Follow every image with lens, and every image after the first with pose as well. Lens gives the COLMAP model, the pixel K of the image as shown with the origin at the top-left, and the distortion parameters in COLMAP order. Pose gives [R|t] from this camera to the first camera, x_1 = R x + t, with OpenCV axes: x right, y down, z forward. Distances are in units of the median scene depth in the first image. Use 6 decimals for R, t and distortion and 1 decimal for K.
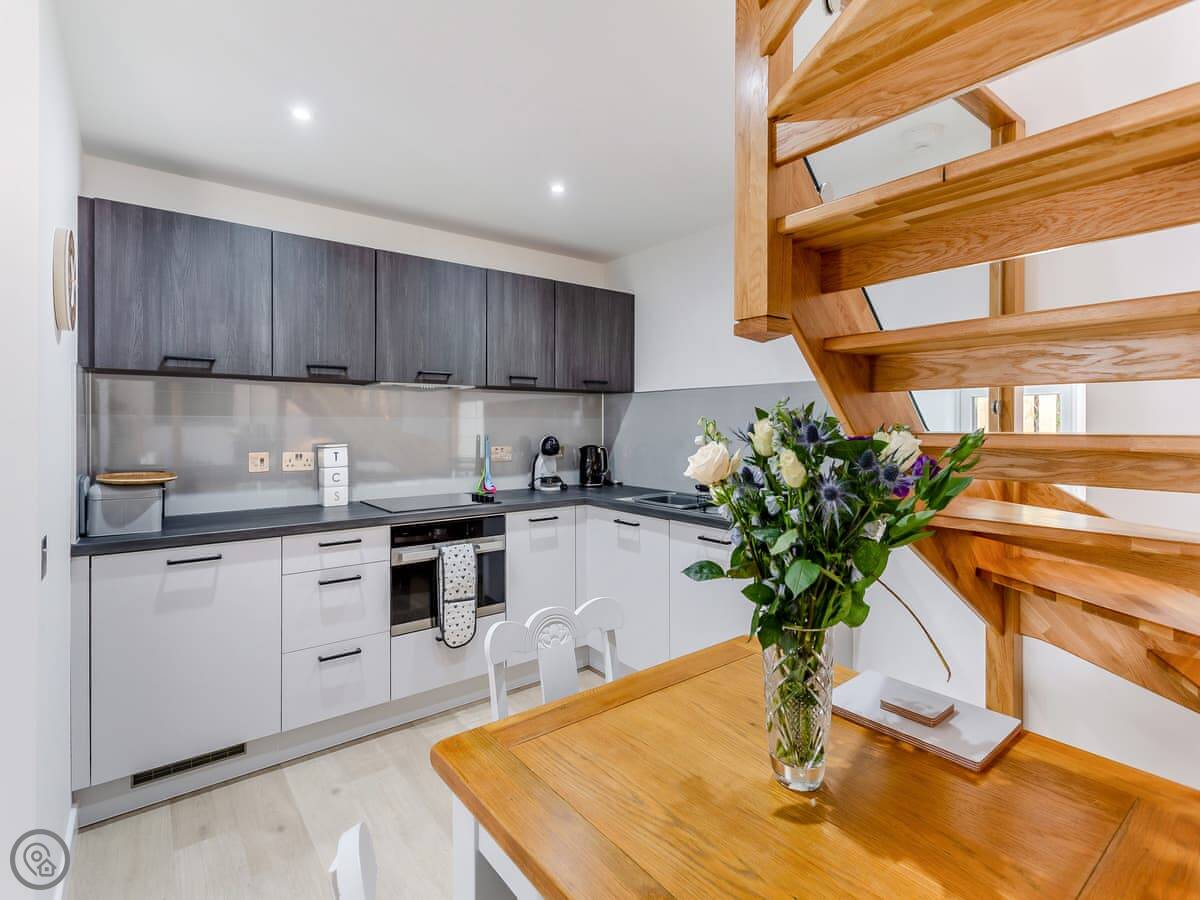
lens RADIAL K [[589.5, 0, 599.5], [0, 589.5, 424.9], [0, 0, 1]] dist [-0.000305, -0.000172]
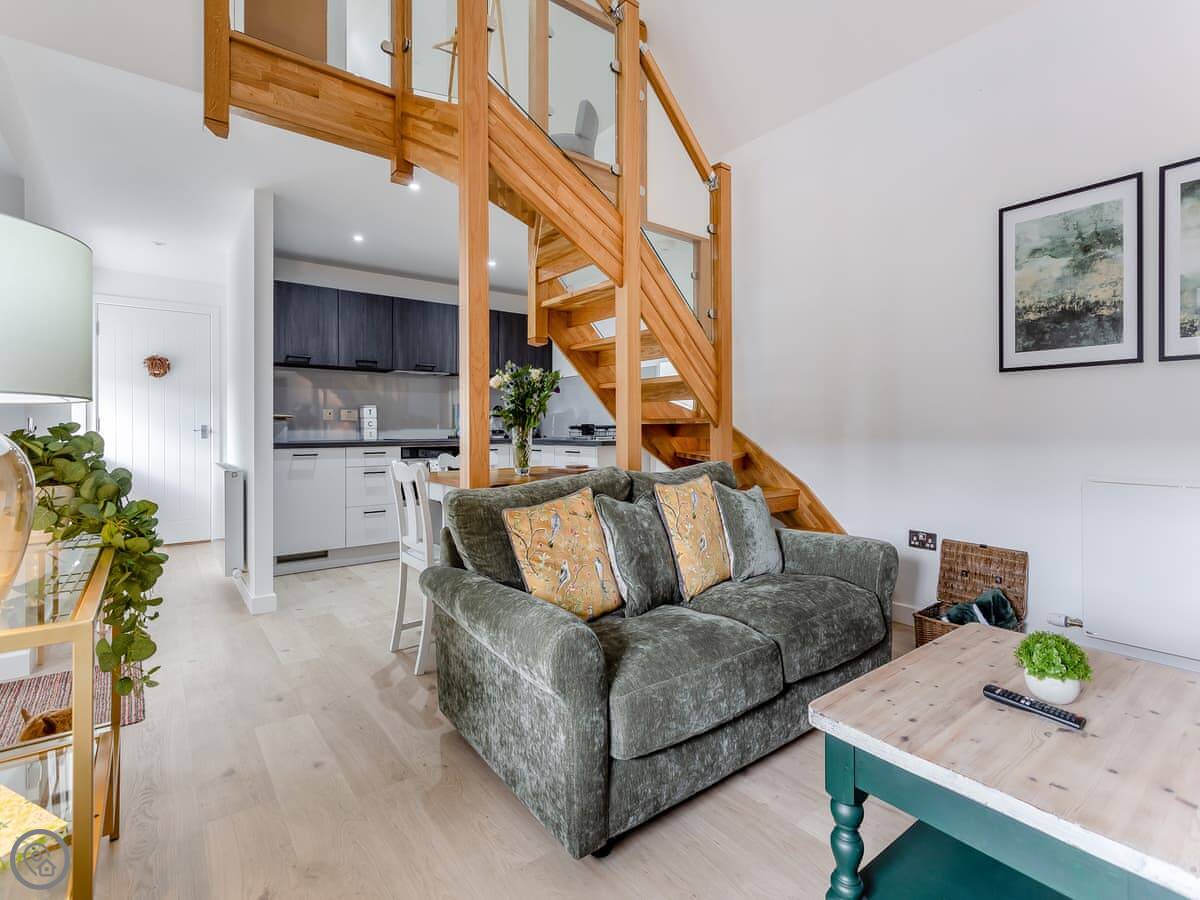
lens RADIAL K [[589.5, 0, 599.5], [0, 589.5, 424.9], [0, 0, 1]] dist [-0.000305, -0.000172]
pose [[0.999953, -0.004133, -0.008726, 0.289393], [0.004045, 0.999941, -0.010107, 0.124695], [0.008767, 0.010071, 0.999911, -0.856858]]
